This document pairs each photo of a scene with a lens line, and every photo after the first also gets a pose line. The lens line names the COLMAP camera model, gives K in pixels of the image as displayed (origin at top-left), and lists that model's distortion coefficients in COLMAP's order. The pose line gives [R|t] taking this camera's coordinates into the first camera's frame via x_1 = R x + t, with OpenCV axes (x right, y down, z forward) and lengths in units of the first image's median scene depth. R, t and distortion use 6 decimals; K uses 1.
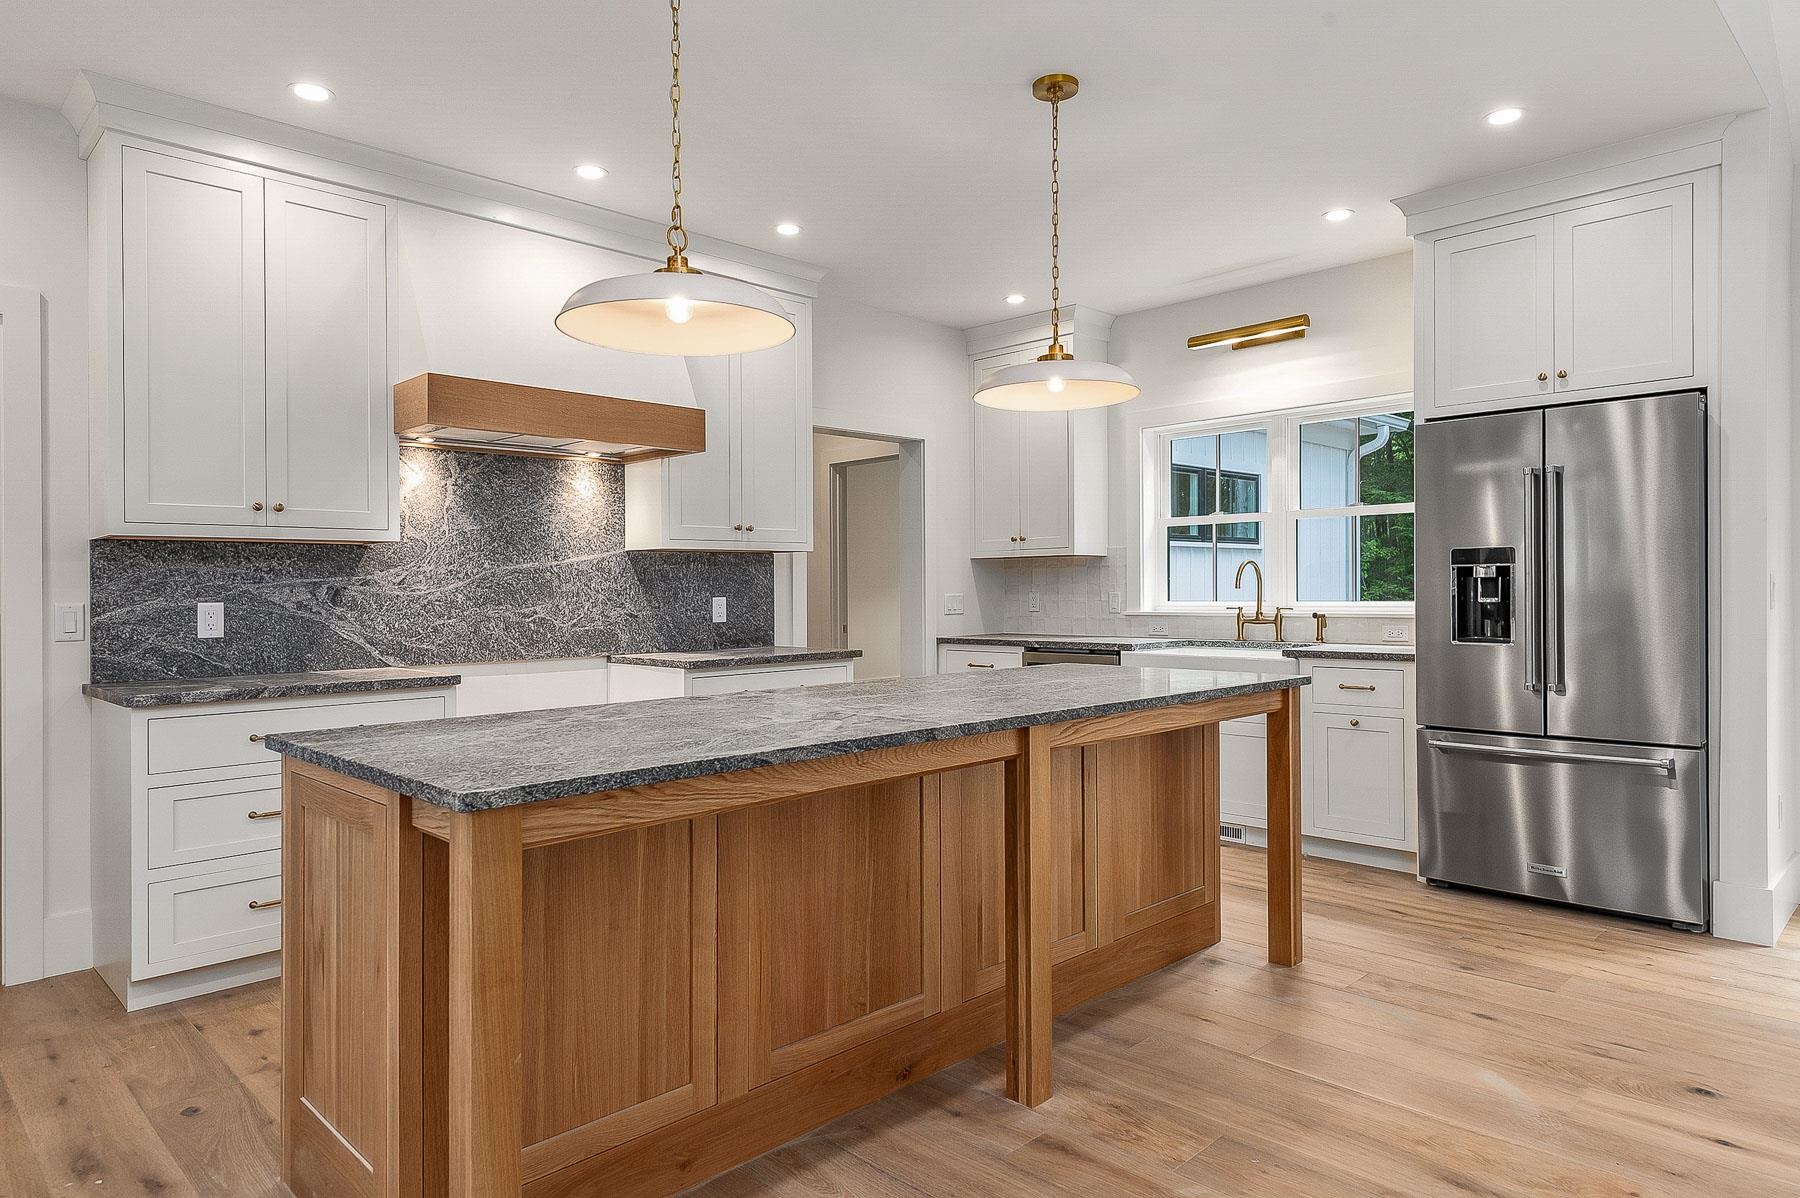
lens RADIAL K [[1095.4, 0, 908.9], [0, 1095.4, 591.0], [0, 0, 1]] dist [0.019723, -0.006130]
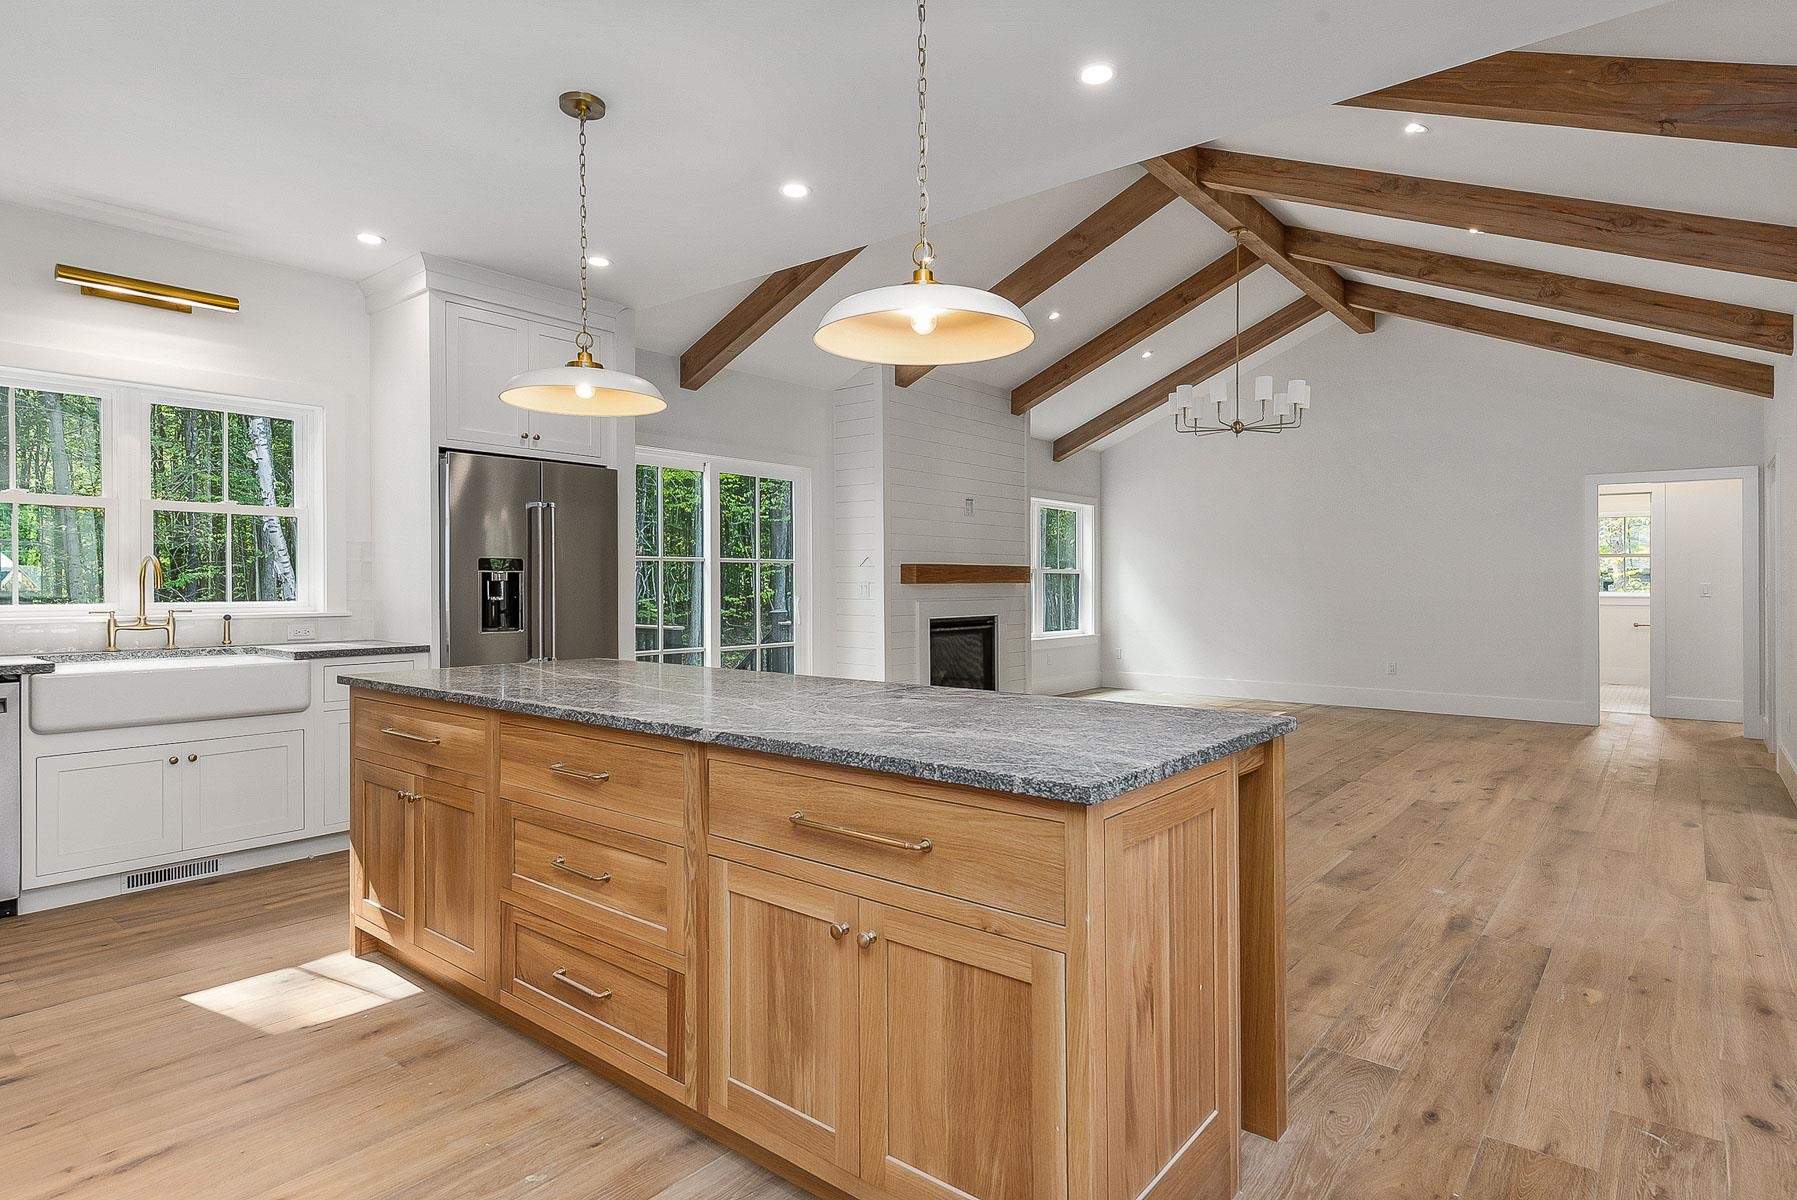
lens RADIAL K [[945.2, 0, 901.7], [0, 945.2, 585.5], [0, 0, 1]] dist [0.003644, -0.004552]
pose [[-0.103402, 0.012580, 0.994560, -0.683304], [0.003631, 0.999918, -0.012271, 0.009823], [-0.994633, 0.002342, -0.103439, 0.705327]]
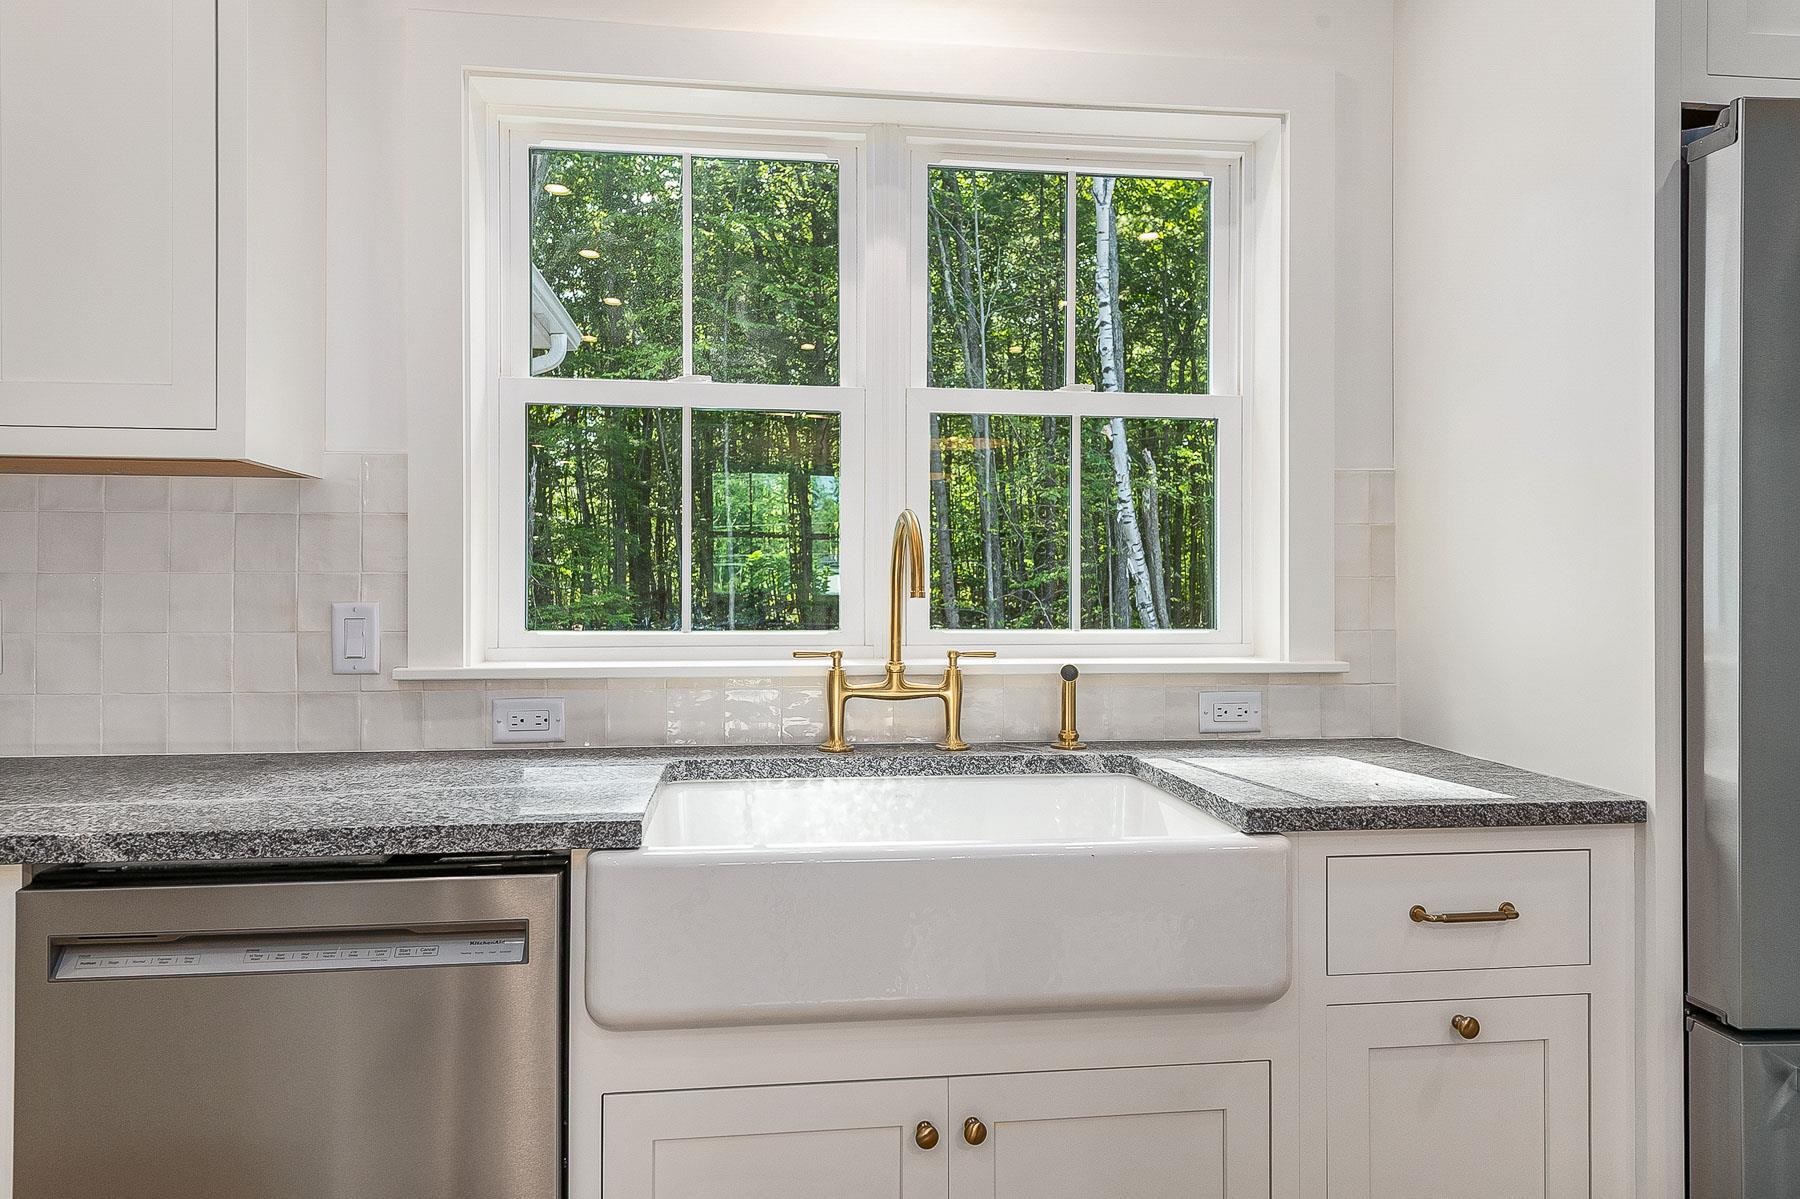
lens RADIAL K [[1192.1, 0, 899.4], [0, 1192.1, 593.9], [0, 0, 1]] dist [0.032630, -0.023399]
pose [[0.619379, 0.010079, 0.785027, 0.037268], [-0.010301, 0.999936, -0.004711, -0.001640], [-0.785024, -0.005169, 0.619443, 1.107529]]
